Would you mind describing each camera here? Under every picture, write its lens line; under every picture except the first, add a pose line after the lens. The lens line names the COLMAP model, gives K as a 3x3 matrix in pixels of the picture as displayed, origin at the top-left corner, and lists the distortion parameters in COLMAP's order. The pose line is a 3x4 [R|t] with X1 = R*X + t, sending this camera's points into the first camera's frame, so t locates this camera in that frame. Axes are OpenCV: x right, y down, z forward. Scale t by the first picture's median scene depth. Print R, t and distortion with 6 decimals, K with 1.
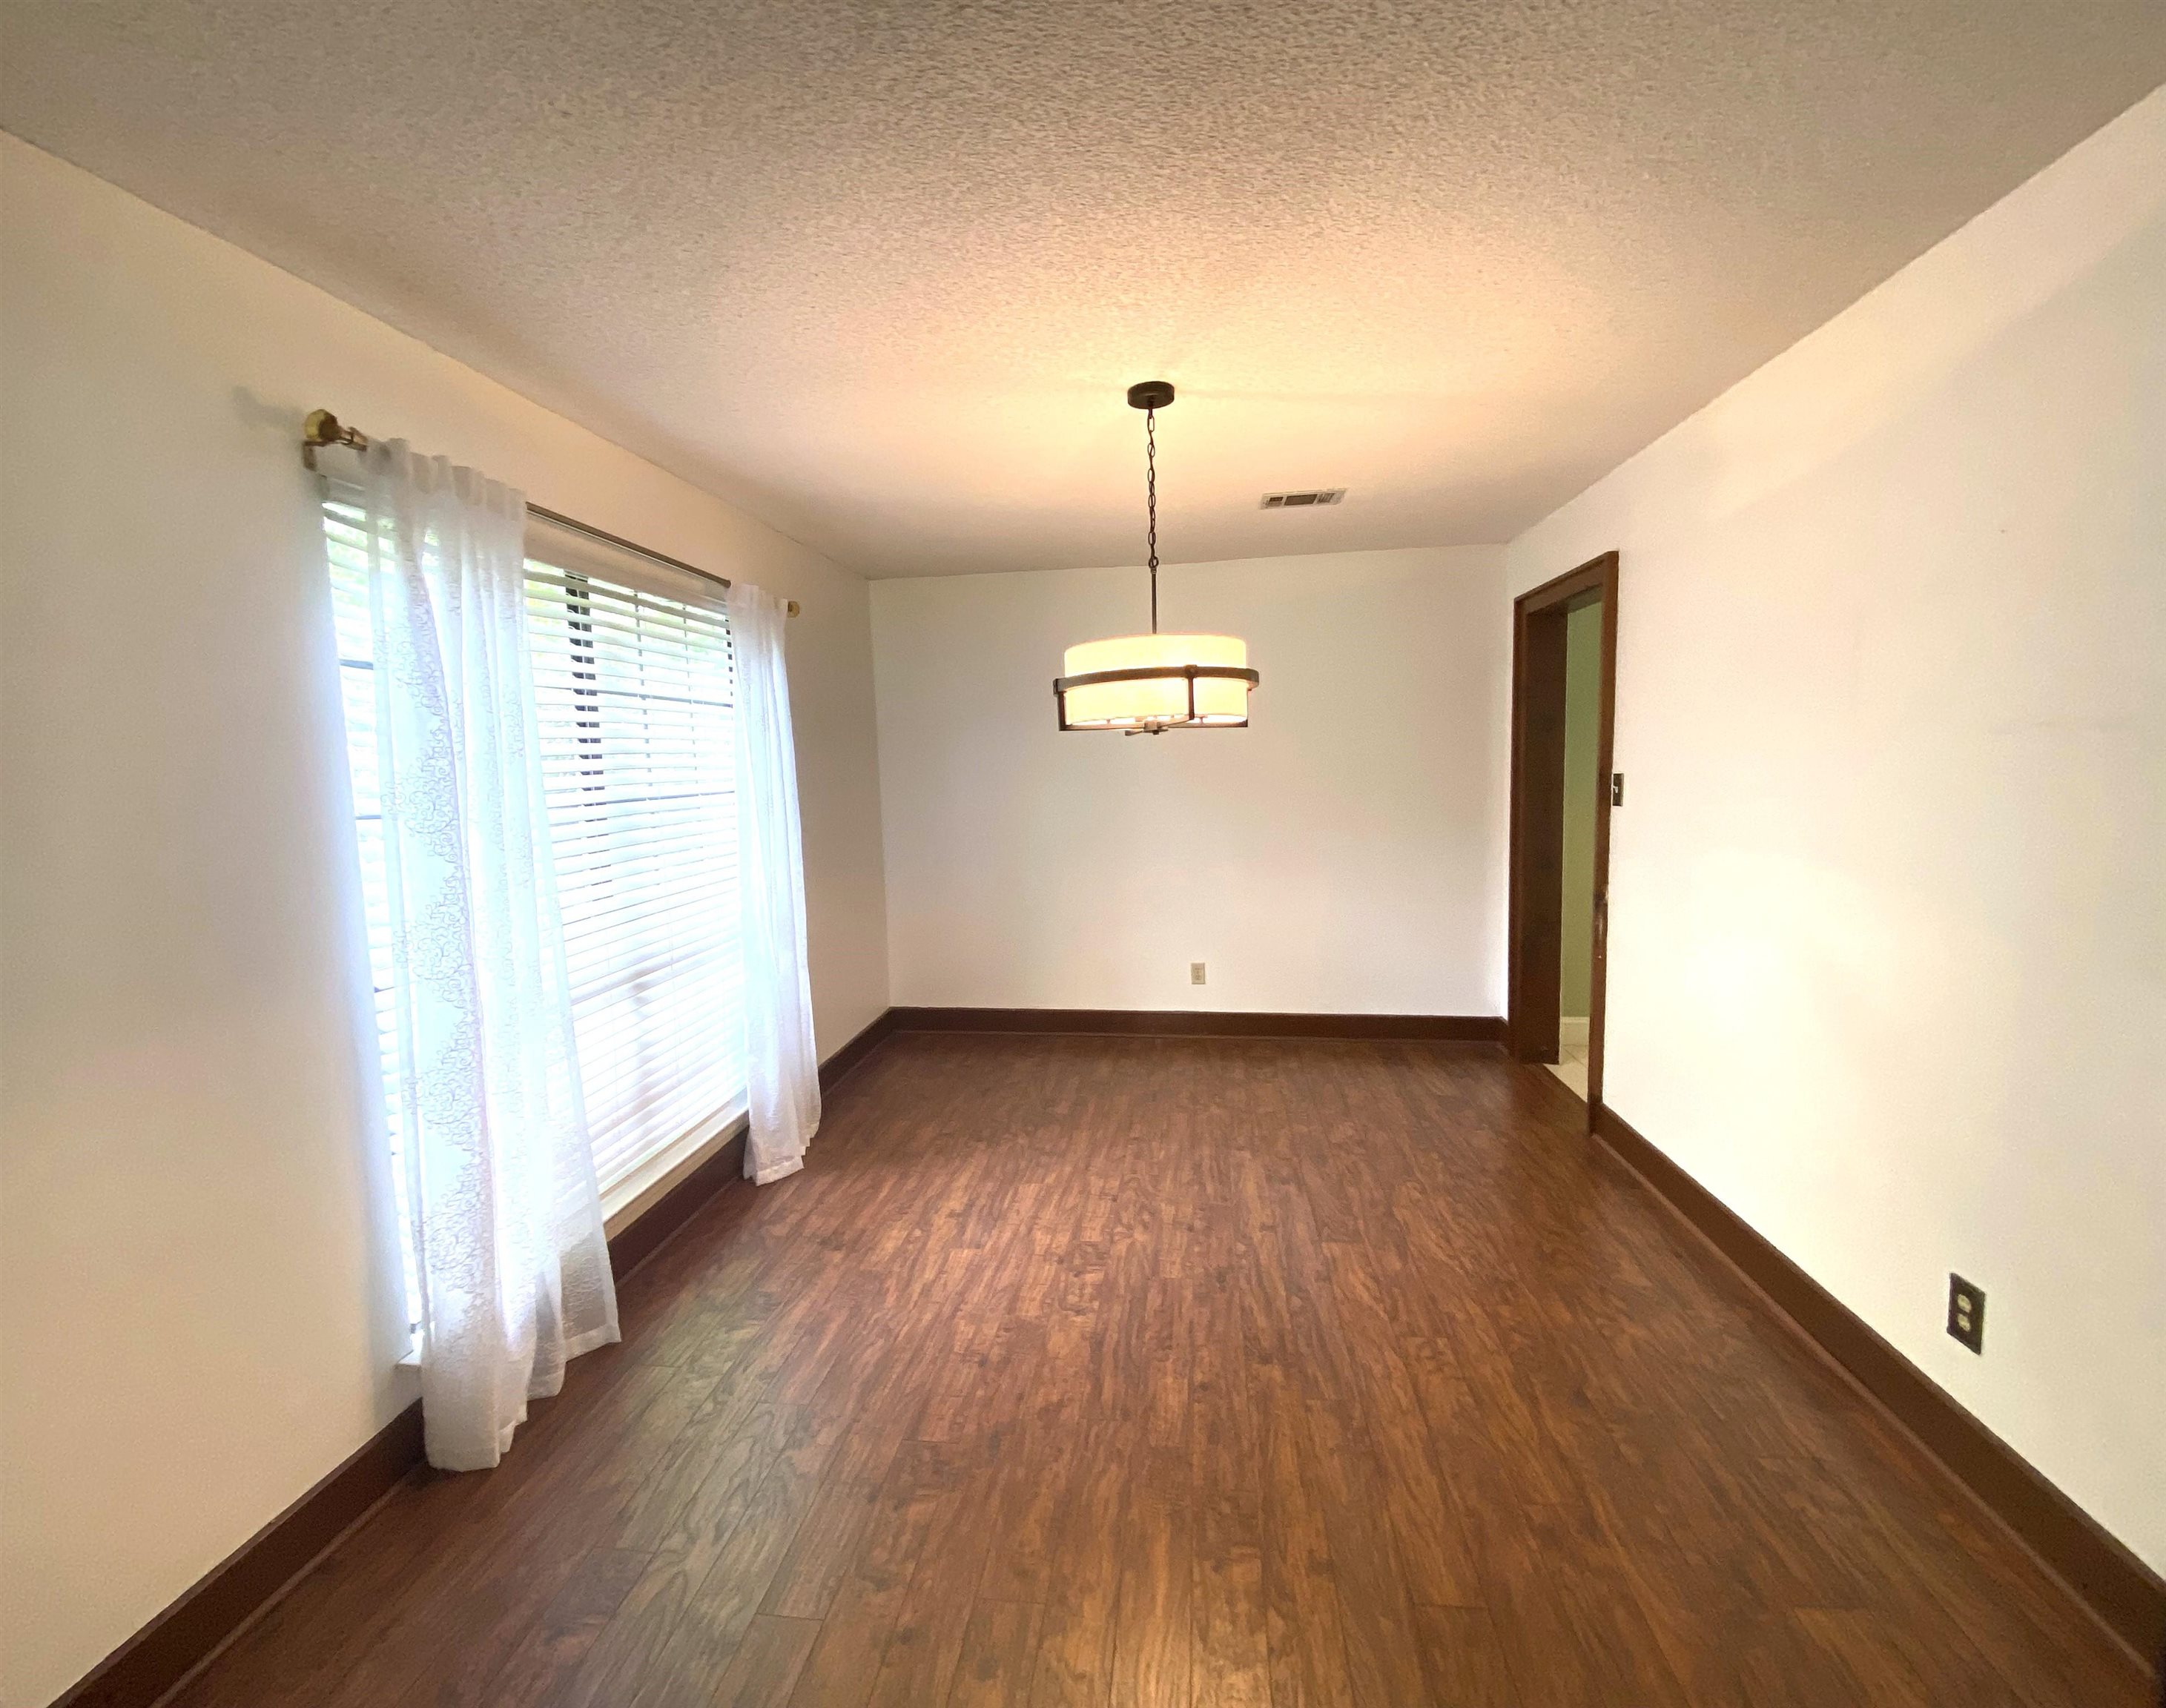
lens RADIAL K [[935.4, 0, 1083.0], [0, 935.4, 854.0], [0, 0, 1]] dist [0.013617, -0.000116]
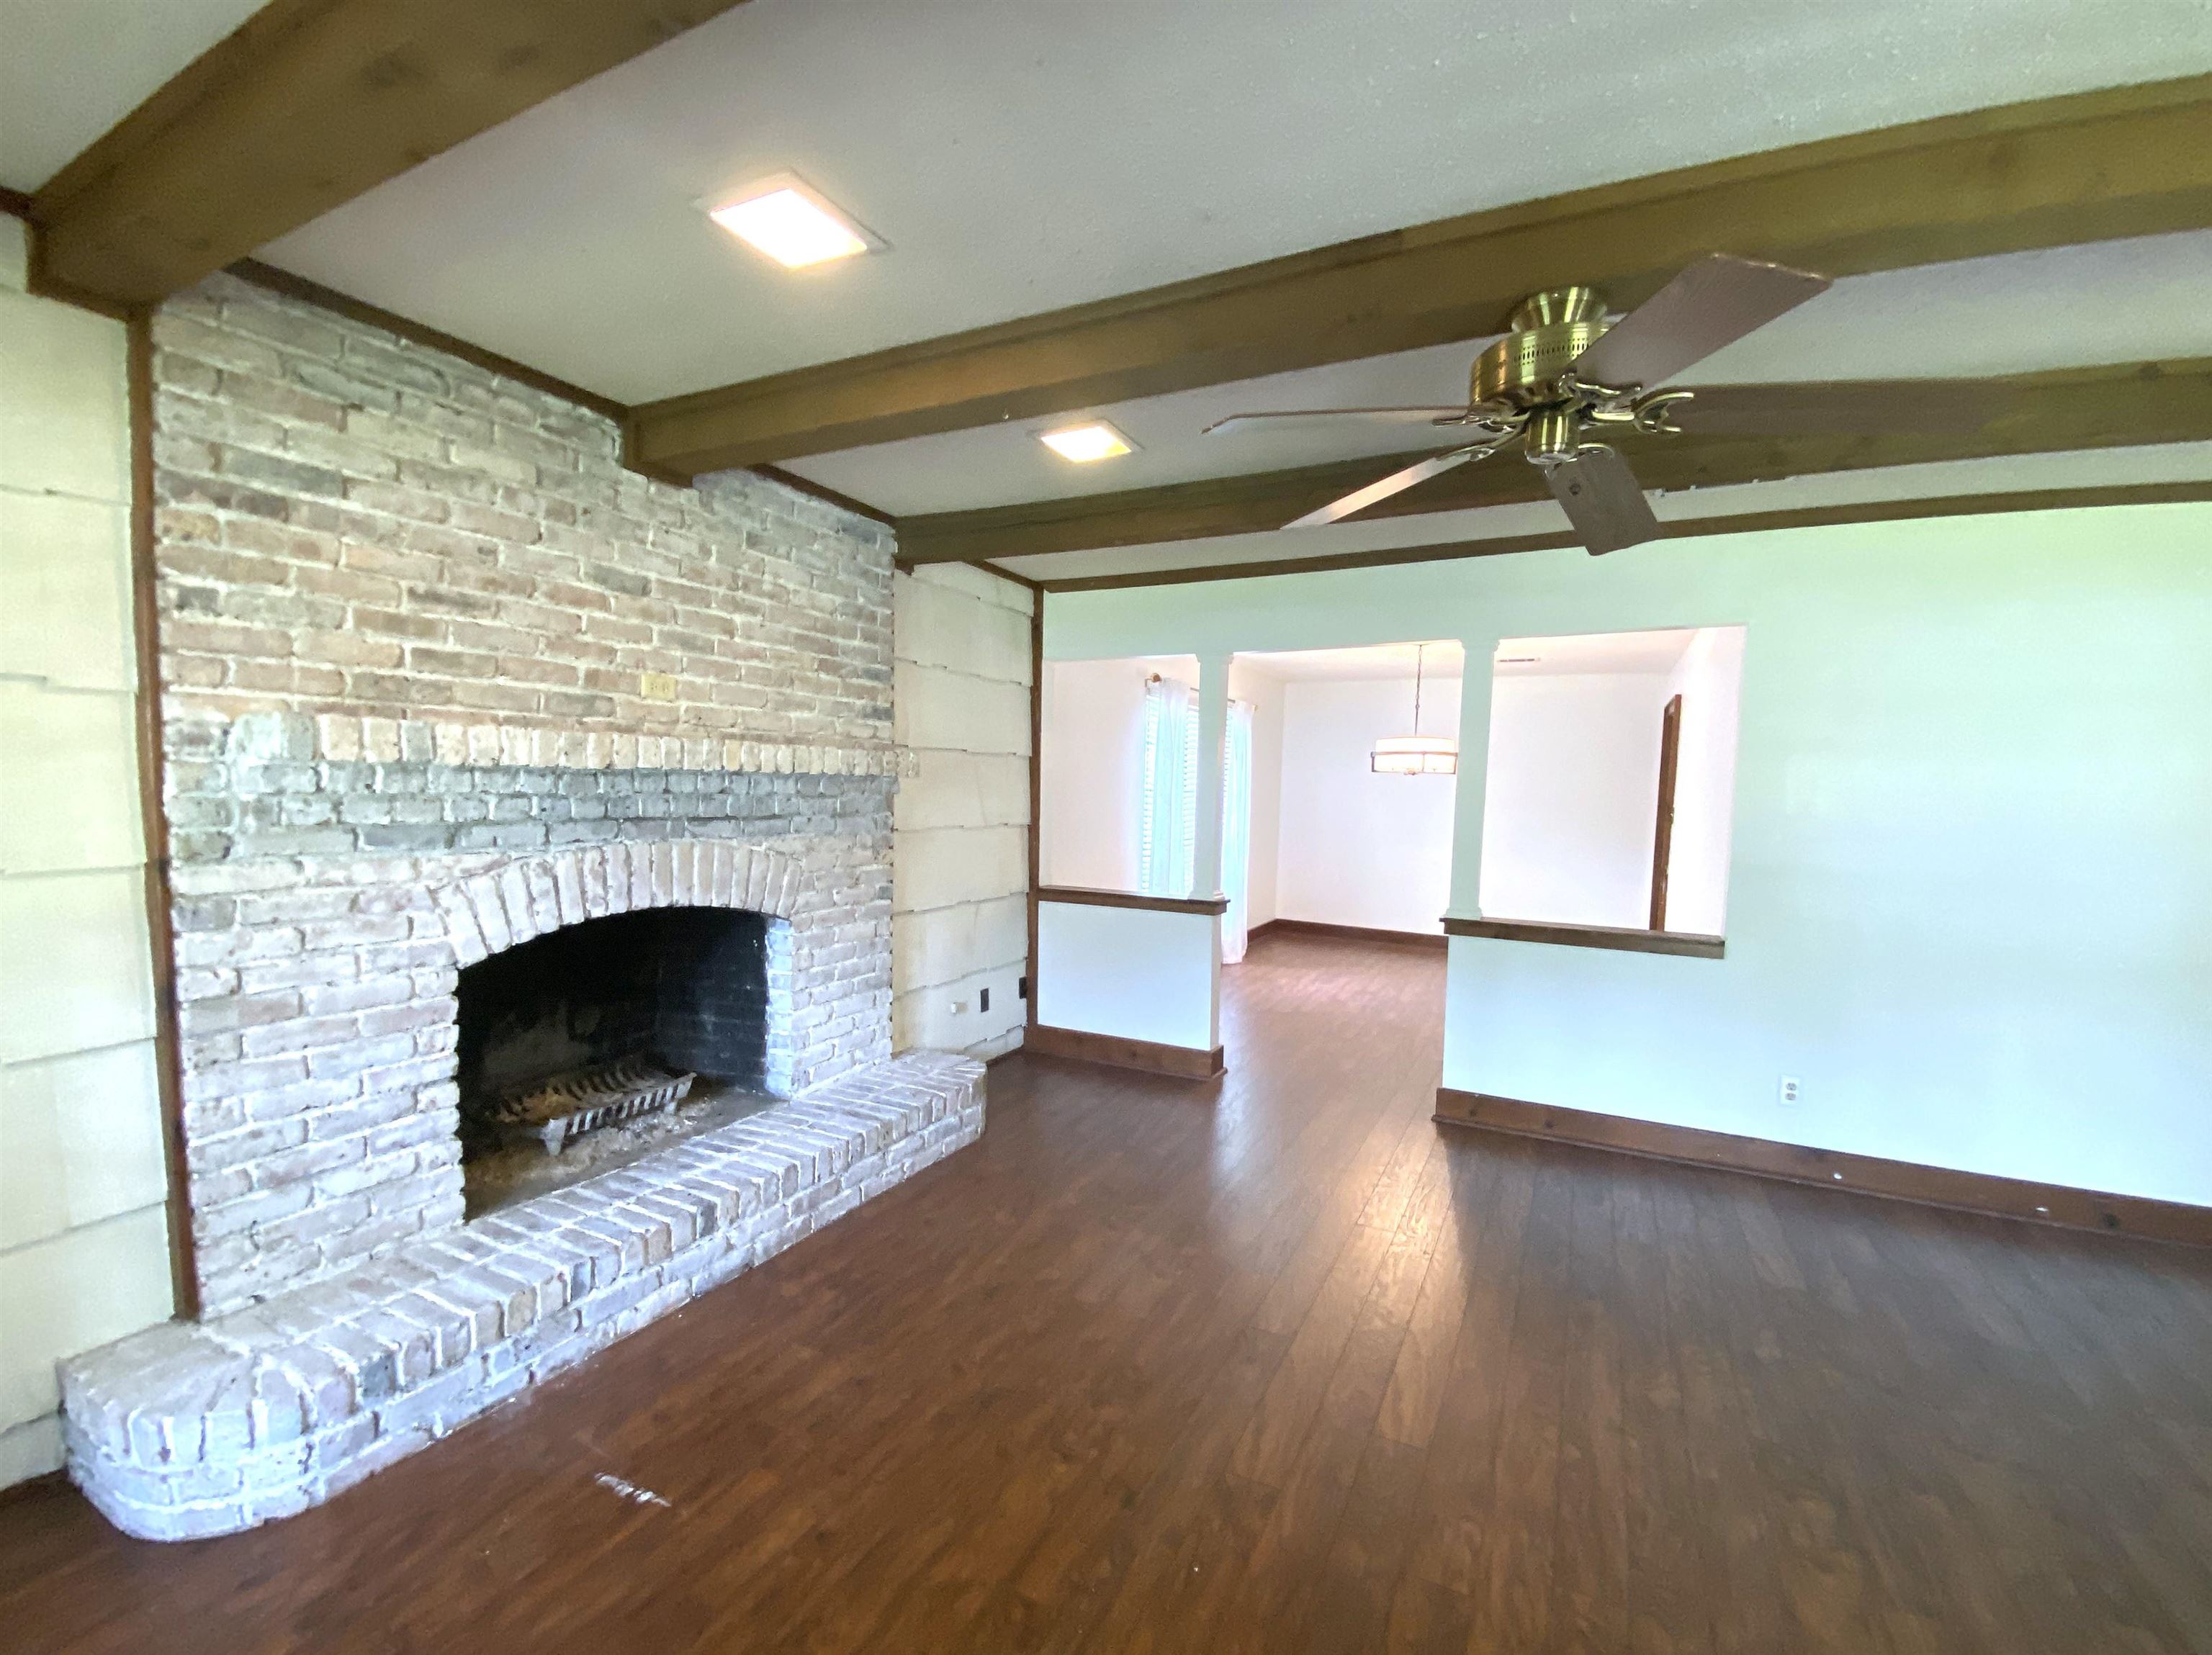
lens RADIAL K [[930.1, 0, 1137.0], [0, 930.1, 856.7], [0, 0, 1]] dist [0.001960, -0.012615]
pose [[0.949185, 0.076774, -0.305211, 0.166440], [-0.086212, 0.996122, -0.017544, 0.199821], [0.302681, 0.042965, 0.952123, -1.654013]]
